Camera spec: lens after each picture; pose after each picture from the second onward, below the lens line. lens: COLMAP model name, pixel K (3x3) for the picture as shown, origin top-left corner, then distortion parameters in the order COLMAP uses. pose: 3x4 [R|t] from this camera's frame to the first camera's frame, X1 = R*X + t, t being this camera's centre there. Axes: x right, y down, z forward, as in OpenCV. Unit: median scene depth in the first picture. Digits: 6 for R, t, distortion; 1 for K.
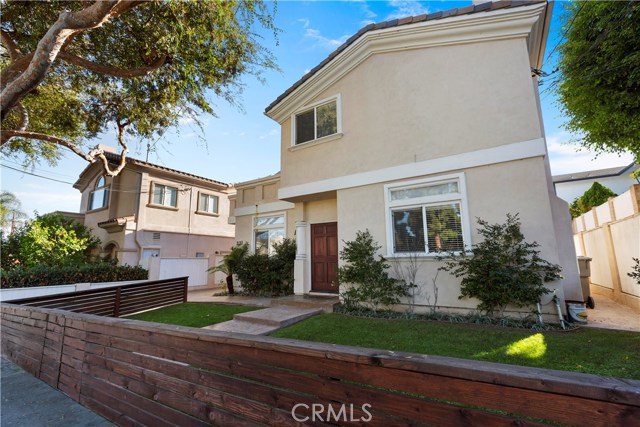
lens RADIAL K [[289.5, 0, 321.9], [0, 289.5, 213.4], [0, 0, 1]] dist [0.001356, 0.000666]
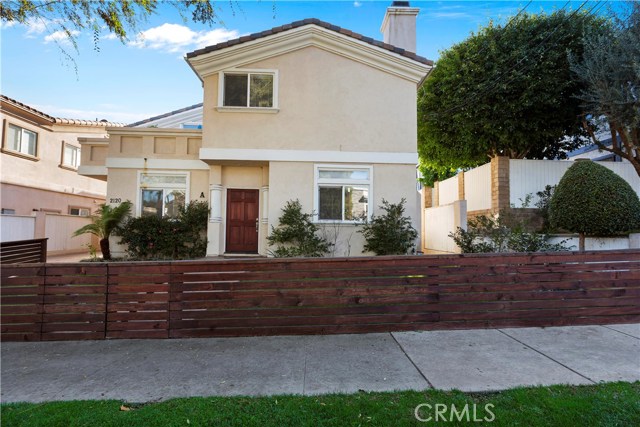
lens RADIAL K [[289.5, 0, 332.2], [0, 289.5, 222.2], [0, 0, 1]] dist [0.001356, 0.000666]
pose [[0.813109, 0.045805, 0.580307, -0.353518], [-0.118313, 0.989095, 0.087706, 0.022695], [-0.569962, -0.139972, 0.809661, -0.054612]]
